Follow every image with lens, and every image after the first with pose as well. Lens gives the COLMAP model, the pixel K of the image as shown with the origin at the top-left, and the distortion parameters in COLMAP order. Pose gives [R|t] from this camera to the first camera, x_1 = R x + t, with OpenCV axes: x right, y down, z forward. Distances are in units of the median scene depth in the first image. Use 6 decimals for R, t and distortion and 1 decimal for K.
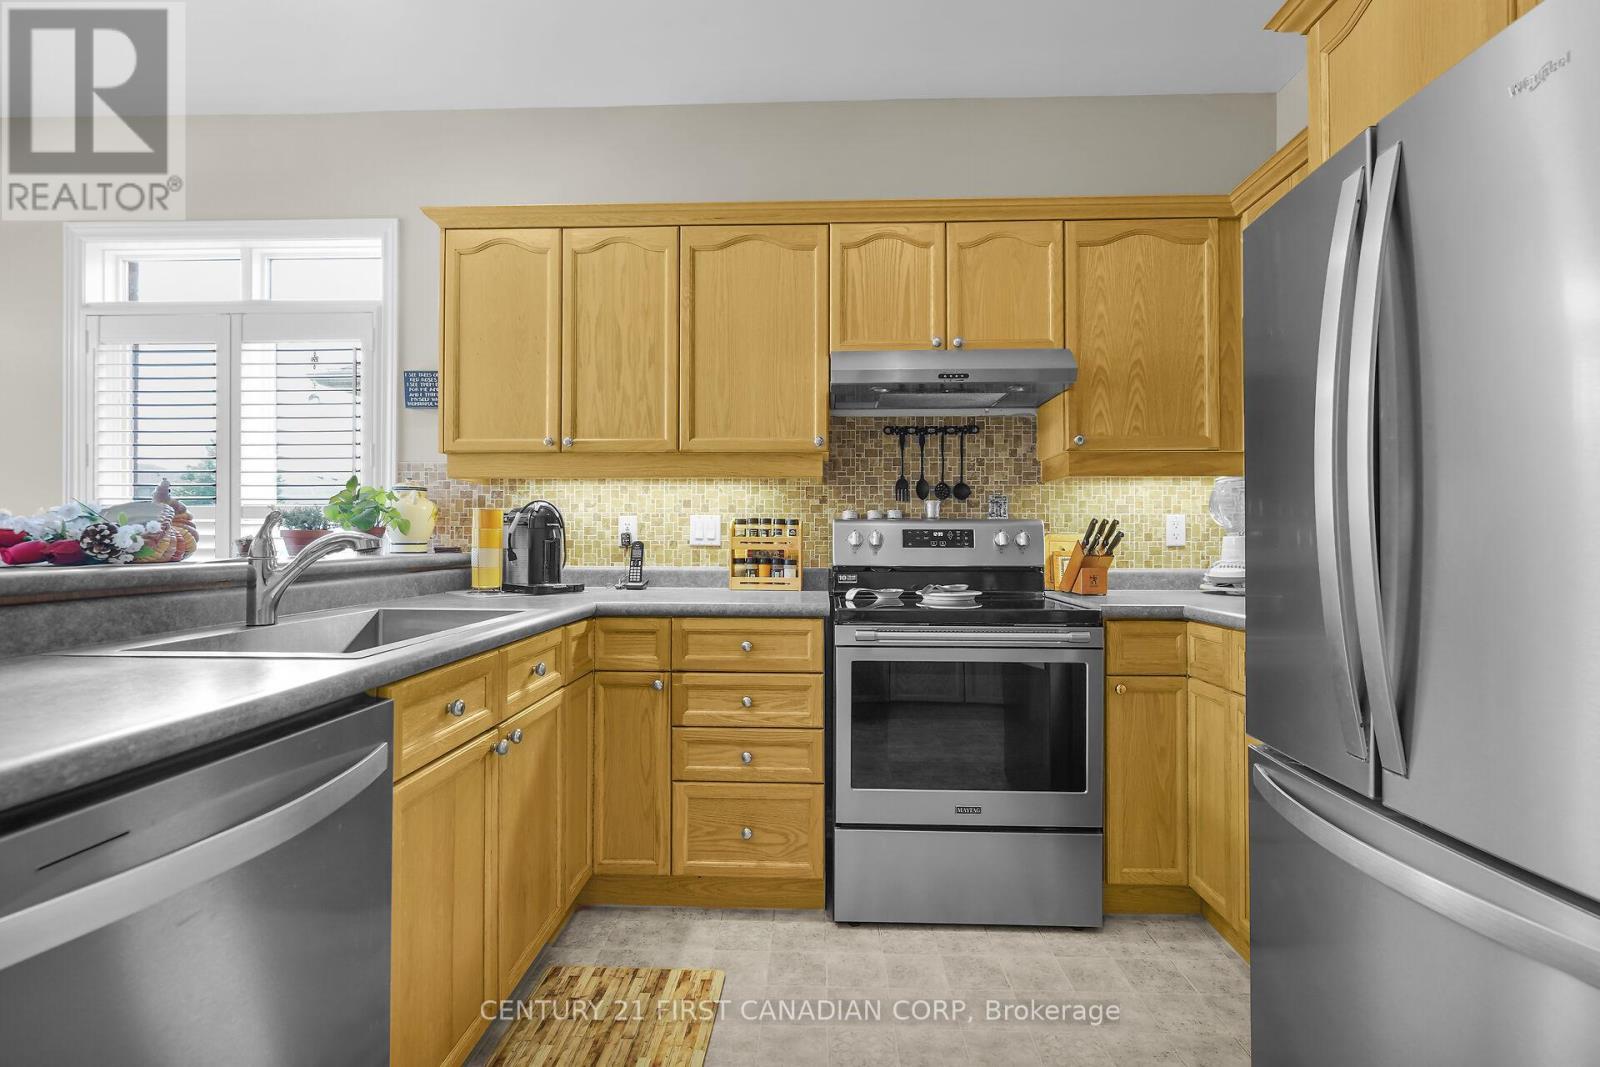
lens RADIAL K [[745.4, 0, 798.8], [0, 745.4, 535.0], [0, 0, 1]] dist [-0.009794, 0.005875]
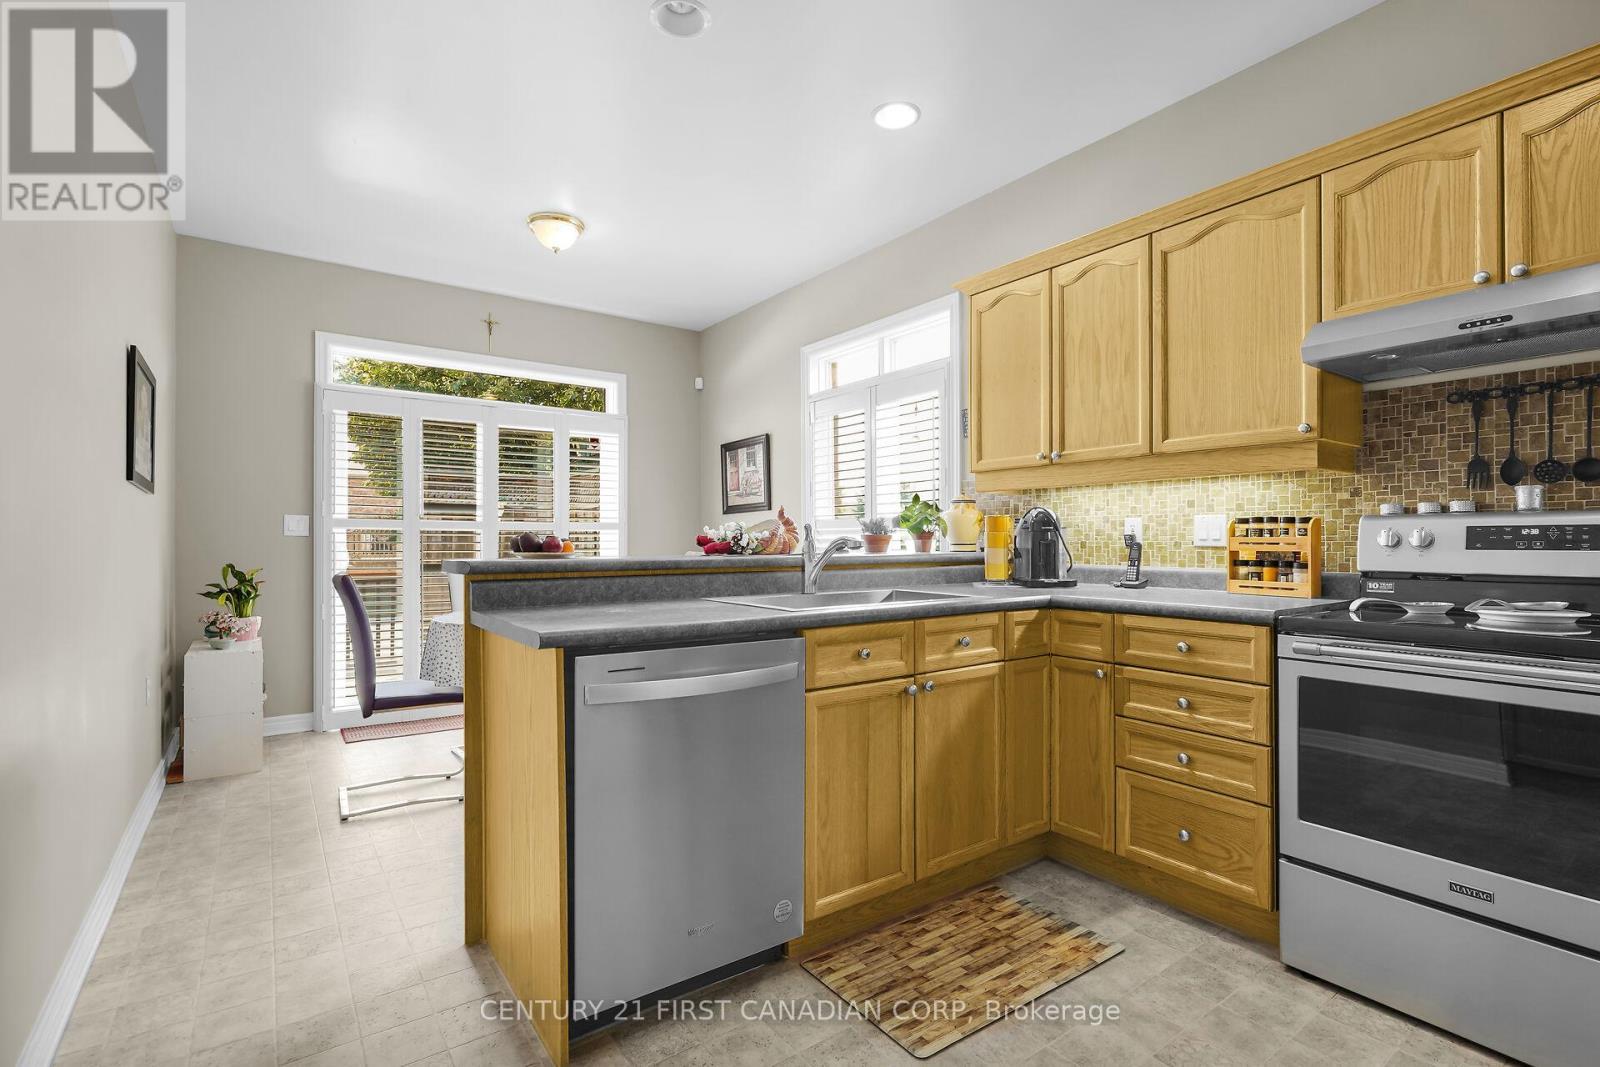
lens RADIAL K [[747.3, 0, 797.2], [0, 747.3, 538.3], [0, 0, 1]] dist [-0.000194, 0.000375]
pose [[0.610635, -0.005666, -0.791892, 0.351186], [0.007793, 0.999969, -0.001145, 0.000776], [0.791874, -0.005472, 0.610660, -0.014686]]
